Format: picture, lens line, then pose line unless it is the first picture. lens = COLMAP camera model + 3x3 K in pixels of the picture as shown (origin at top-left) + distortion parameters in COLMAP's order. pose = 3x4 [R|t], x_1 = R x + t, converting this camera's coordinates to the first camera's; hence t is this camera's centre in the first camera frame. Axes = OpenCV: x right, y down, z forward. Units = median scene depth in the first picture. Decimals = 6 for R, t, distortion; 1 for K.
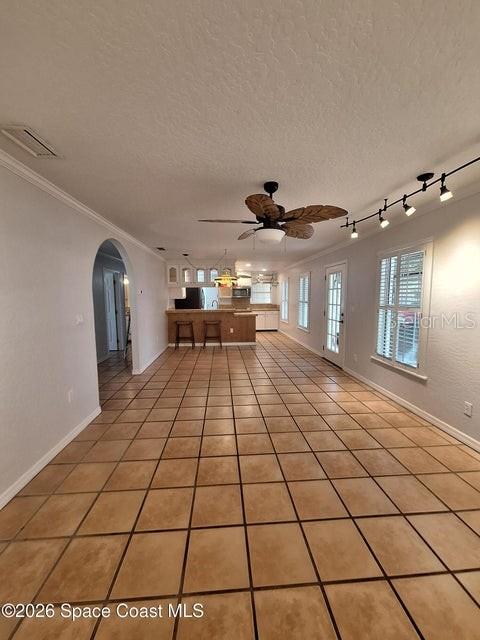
lens RADIAL K [[262.5, 0, 238.3], [0, 262.5, 321.7], [0, 0, 1]] dist [0.001162, 0.000177]
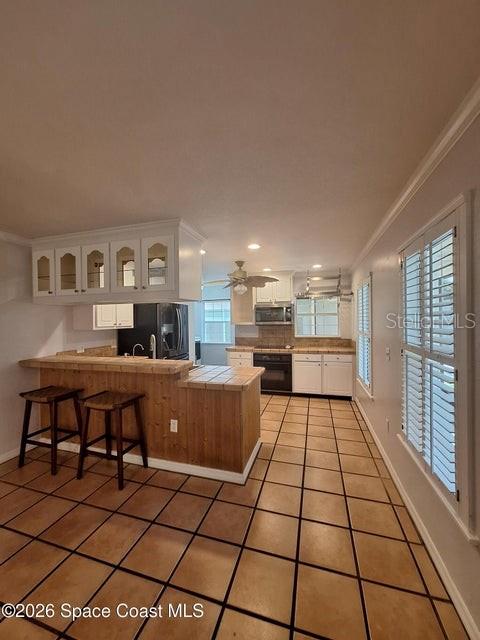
lens RADIAL K [[250.8, 0, 240.0], [0, 250.8, 320.0], [0, 0, 1]] dist [-0.001427, -0.000433]
pose [[0.932715, -0.001898, -0.360609, 0.131939], [-0.032244, 0.995542, -0.088637, -0.059048], [0.359170, 0.094301, 0.928496, 0.553012]]
